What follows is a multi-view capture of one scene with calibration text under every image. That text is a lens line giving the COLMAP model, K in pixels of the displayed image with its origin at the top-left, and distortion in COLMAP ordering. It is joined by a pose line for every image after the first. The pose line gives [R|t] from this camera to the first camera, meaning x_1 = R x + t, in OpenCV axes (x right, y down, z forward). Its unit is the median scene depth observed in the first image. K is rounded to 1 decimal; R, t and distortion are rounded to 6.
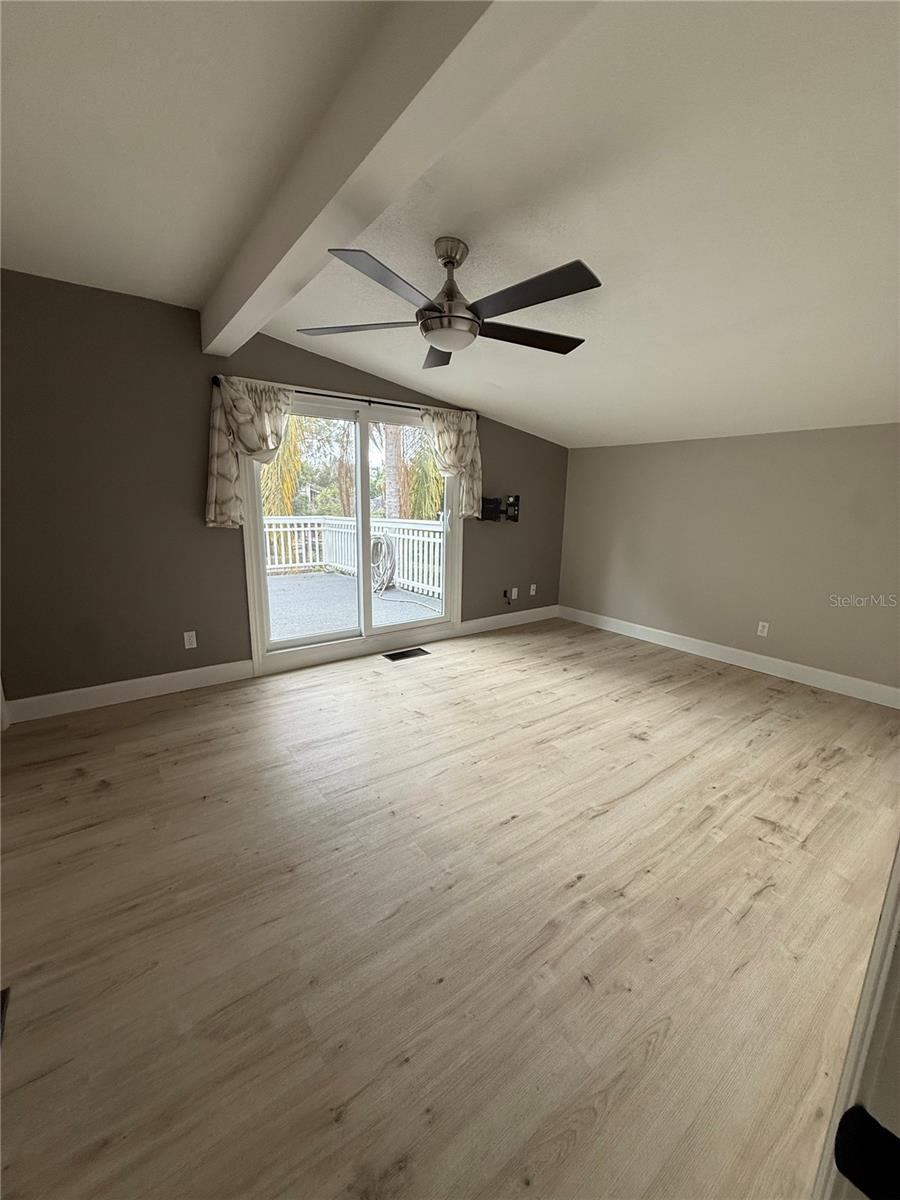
lens RADIAL K [[477.8, 0, 450.0], [0, 477.8, 600.0], [0, 0, 1]] dist [0.000082, -0.000106]
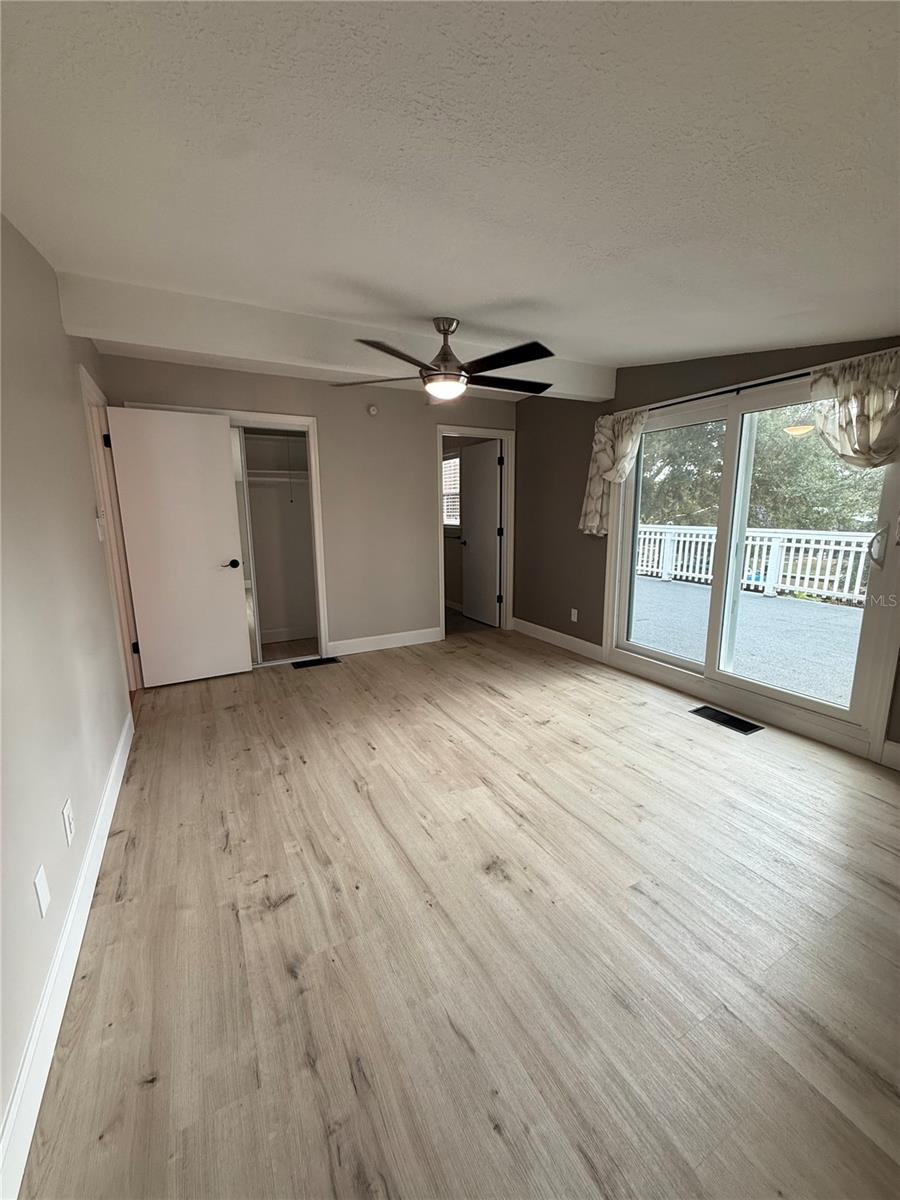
lens RADIAL K [[477.8, 0, 450.0], [0, 477.8, 600.0], [0, 0, 1]] dist [0.000082, -0.000106]
pose [[-0.146536, 0.168378, -0.974770, 1.084463], [-0.199184, 0.960201, 0.195805, -0.202274], [0.968944, 0.222851, -0.107166, 1.020681]]
